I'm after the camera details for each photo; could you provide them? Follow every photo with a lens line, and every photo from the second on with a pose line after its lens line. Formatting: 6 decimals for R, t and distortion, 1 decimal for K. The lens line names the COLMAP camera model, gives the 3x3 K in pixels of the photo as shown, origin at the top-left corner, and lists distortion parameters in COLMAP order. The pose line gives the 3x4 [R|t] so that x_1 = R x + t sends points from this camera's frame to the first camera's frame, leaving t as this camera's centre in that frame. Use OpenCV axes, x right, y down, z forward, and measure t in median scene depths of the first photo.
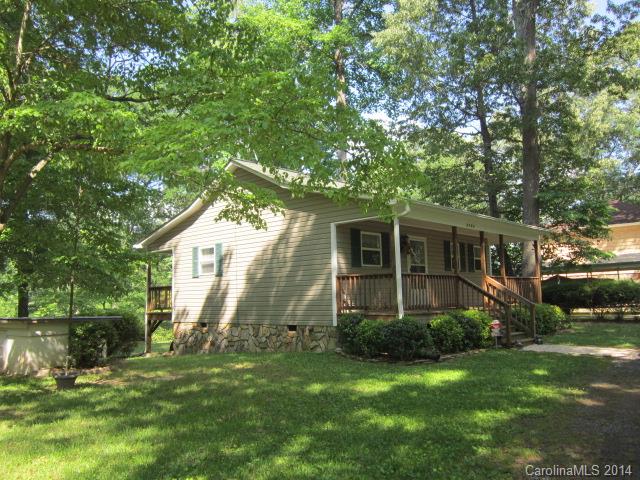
lens RADIAL K [[526.5, 0, 317.6], [0, 526.5, 241.6], [0, 0, 1]] dist [-0.029393, -0.001820]
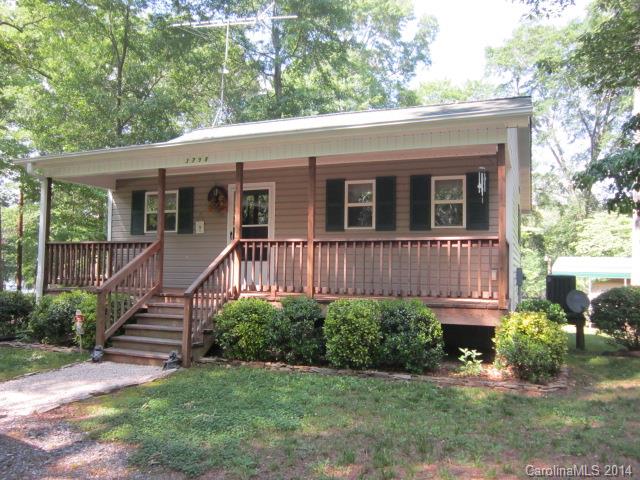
lens RADIAL K [[526.5, 0, 317.6], [0, 526.5, 241.6], [0, 0, 1]] dist [-0.029393, -0.001820]
pose [[0.357883, -0.024380, -0.933448, 0.770569], [0.076163, 0.997090, 0.003158, 0.060045], [0.930655, -0.072224, 0.358699, 0.738103]]
